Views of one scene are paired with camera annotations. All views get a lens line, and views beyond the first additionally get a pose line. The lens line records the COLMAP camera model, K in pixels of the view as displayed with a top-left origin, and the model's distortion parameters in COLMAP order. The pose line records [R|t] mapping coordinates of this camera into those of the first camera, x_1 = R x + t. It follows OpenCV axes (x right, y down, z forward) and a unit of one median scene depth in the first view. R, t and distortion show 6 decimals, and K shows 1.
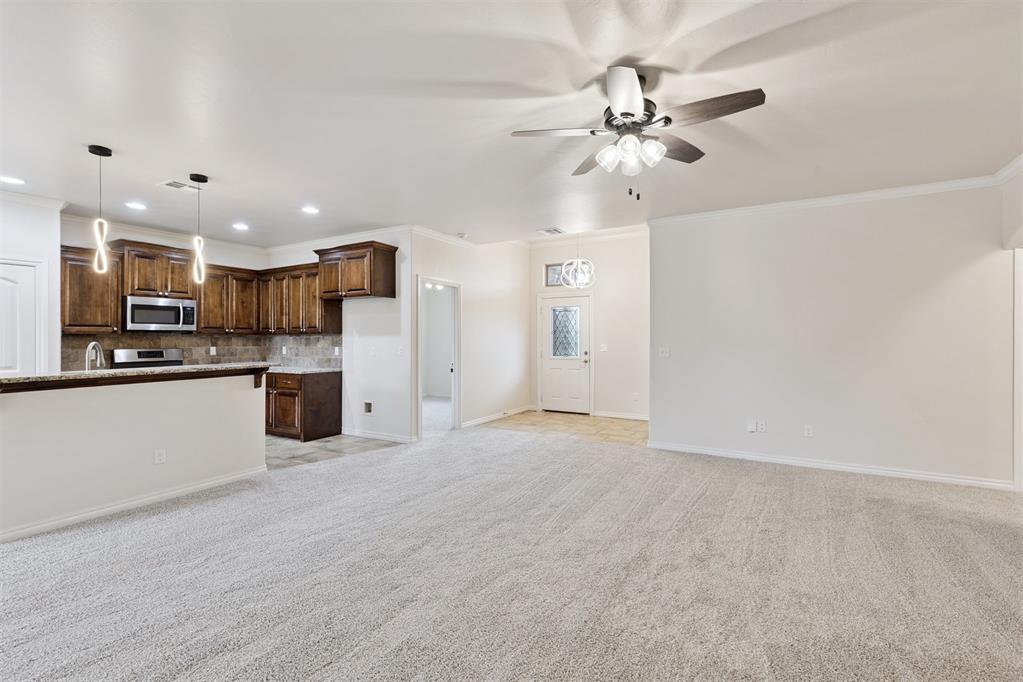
lens RADIAL K [[461.8, 0, 507.8], [0, 461.8, 335.9], [0, 0, 1]] dist [0.007214, -0.002779]
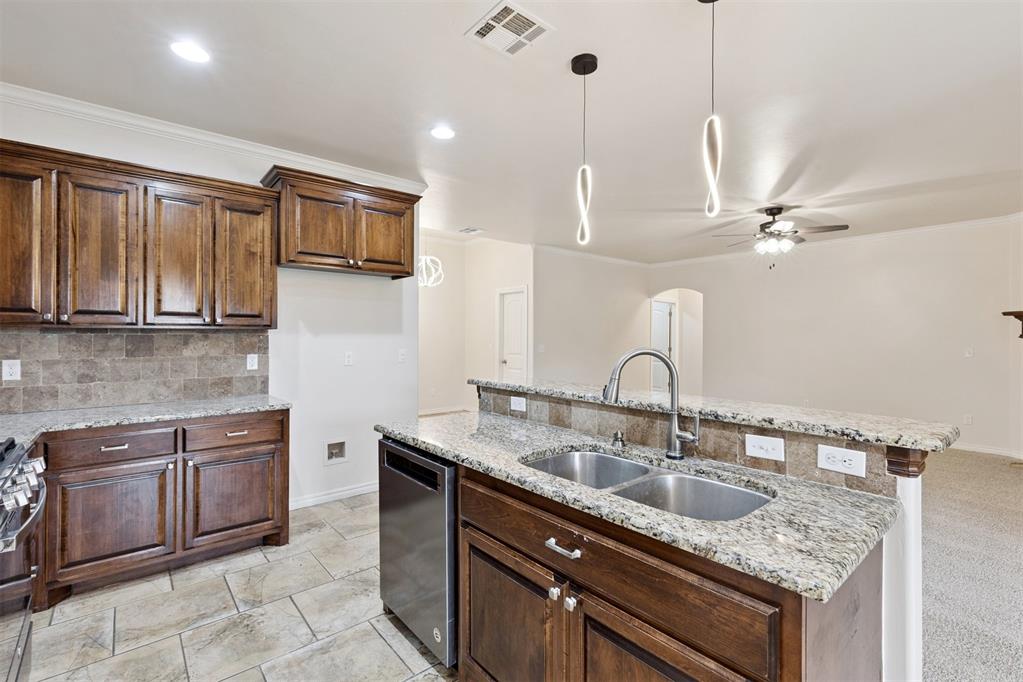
lens RADIAL K [[461.8, 0, 517.7], [0, 461.8, 335.5], [0, 0, 1]] dist [0.007214, -0.002779]
pose [[0.325274, 0.006118, 0.945600, -0.787606], [-0.009533, 0.999949, -0.003190, 0.001407], [-0.945572, -0.007977, 0.325316, 0.560917]]
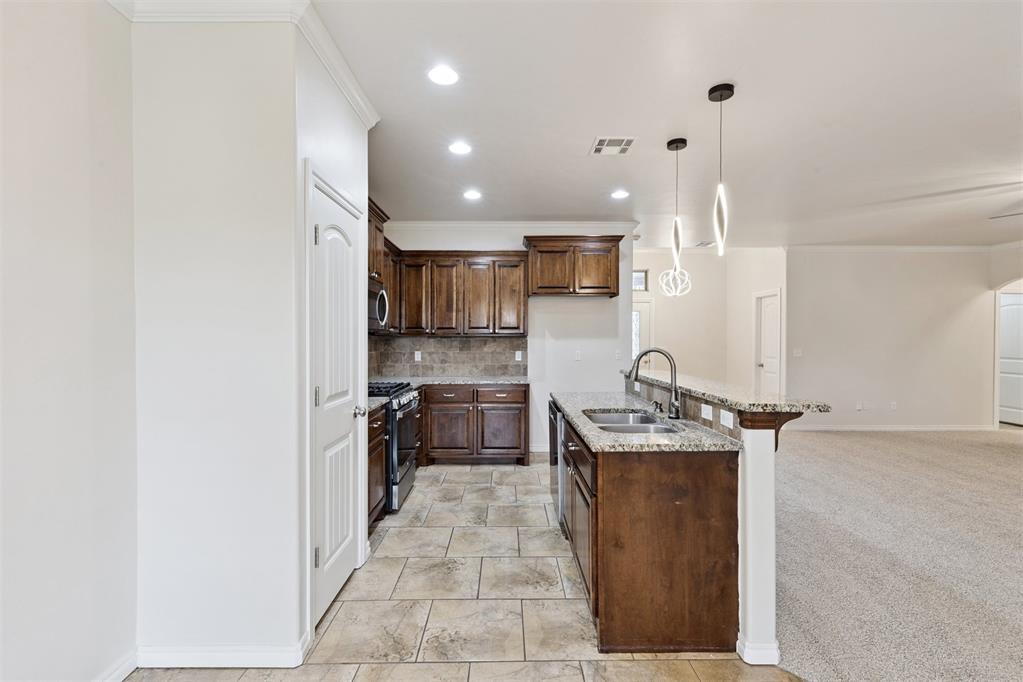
lens RADIAL K [[461.8, 0, 508.3], [0, 461.8, 342.1], [0, 0, 1]] dist [0.007214, -0.002779]
pose [[0.858054, 0.001663, 0.513558, -0.844245], [-0.007456, 0.999930, 0.009219, -0.000618], [-0.513506, -0.011740, 0.858006, 0.287592]]
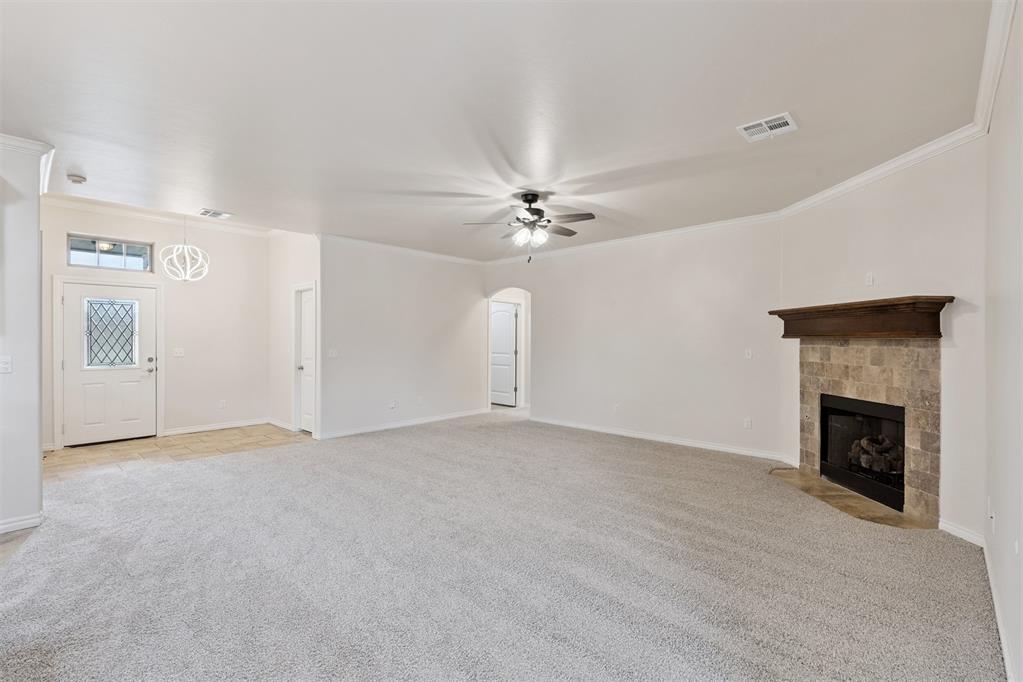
lens RADIAL K [[461.8, 0, 516.6], [0, 461.8, 340.4], [0, 0, 1]] dist [0.007214, -0.002779]
pose [[0.207996, 0.002452, 0.978127, -0.597630], [-0.004635, 0.999988, -0.001522, 0.002588], [-0.978119, -0.004217, 0.208004, 0.275606]]
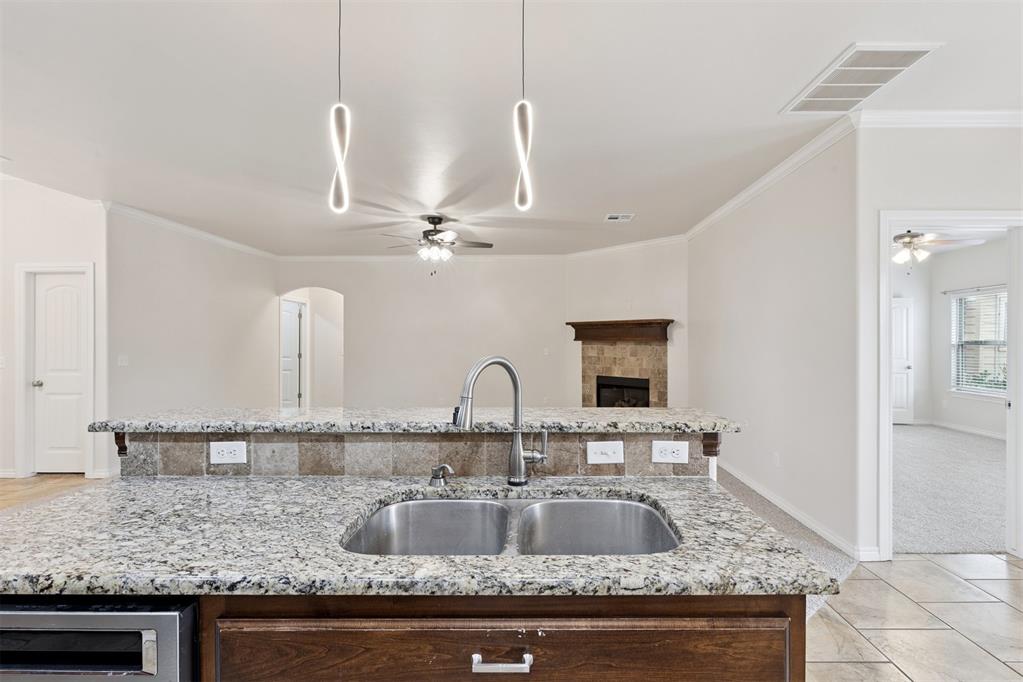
lens RADIAL K [[461.8, 0, 536.2], [0, 461.8, 347.4], [0, 0, 1]] dist [0.007214, -0.002779]
pose [[-0.503390, -0.009781, 0.864004, -0.709000], [-0.001393, 0.999944, 0.010509, 0.000253], [-0.864058, 0.004086, -0.503375, 0.668513]]
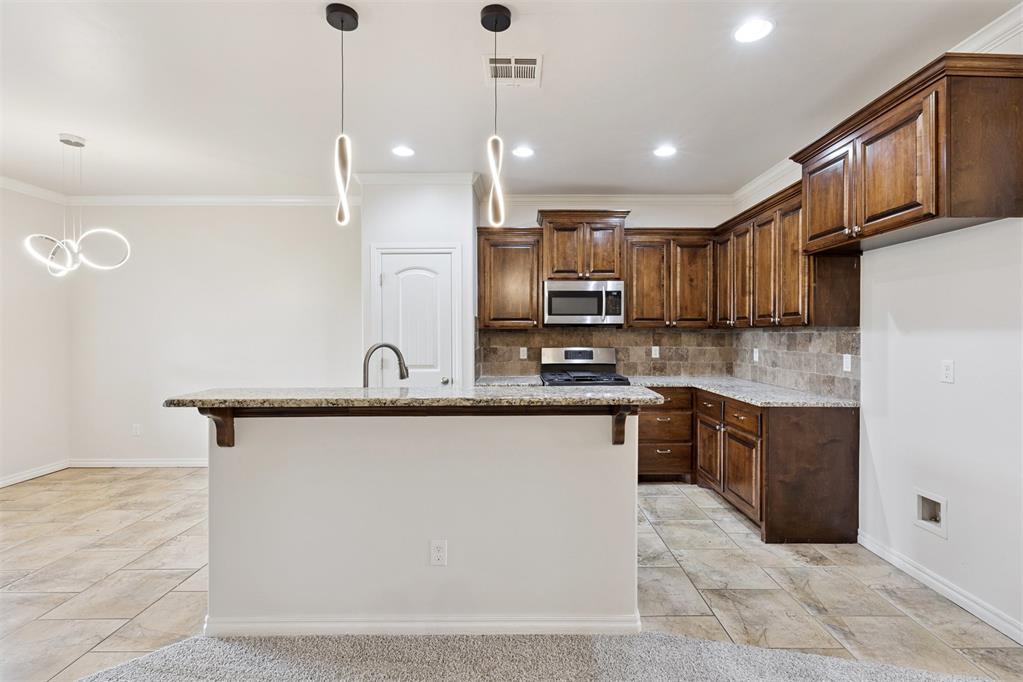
lens RADIAL K [[461.8, 0, 524.2], [0, 461.8, 335.5], [0, 0, 1]] dist [0.007214, -0.002779]
pose [[0.513478, 0.007855, -0.858067, -0.136869], [0.003746, 0.999928, 0.011395, -0.002041], [0.858095, -0.009065, 0.513411, 0.485106]]
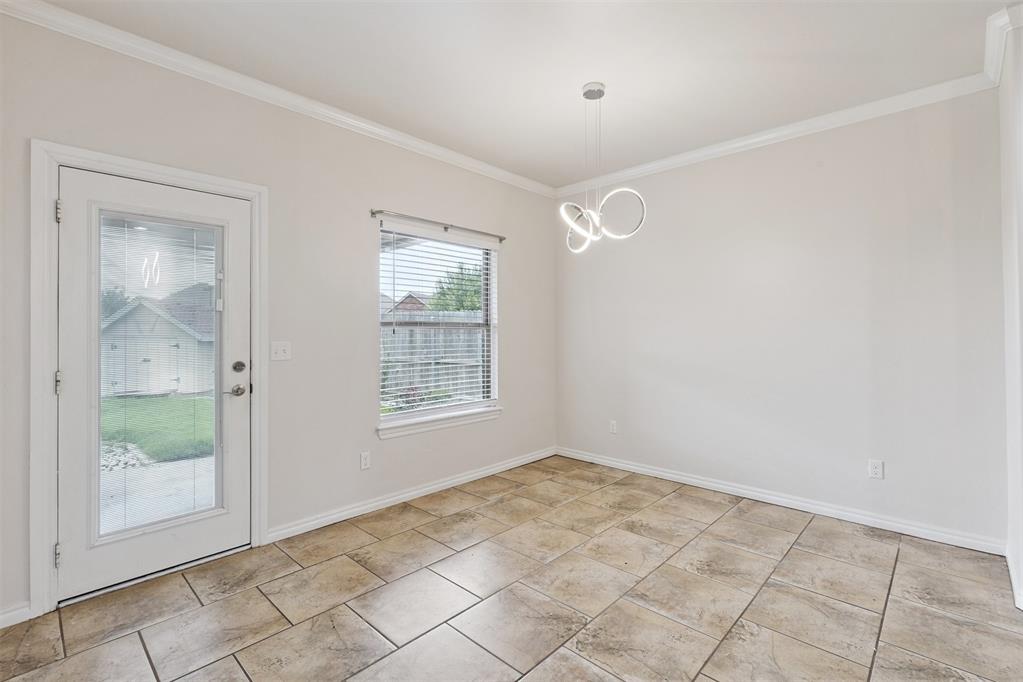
lens RADIAL K [[461.8, 0, 517.3], [0, 461.8, 330.3], [0, 0, 1]] dist [0.007214, -0.002779]
pose [[-0.212860, -0.001185, -0.977082, -0.398581], [0.008674, 0.999958, -0.003102, 0.014053], [0.977044, -0.009135, -0.212841, 0.338412]]
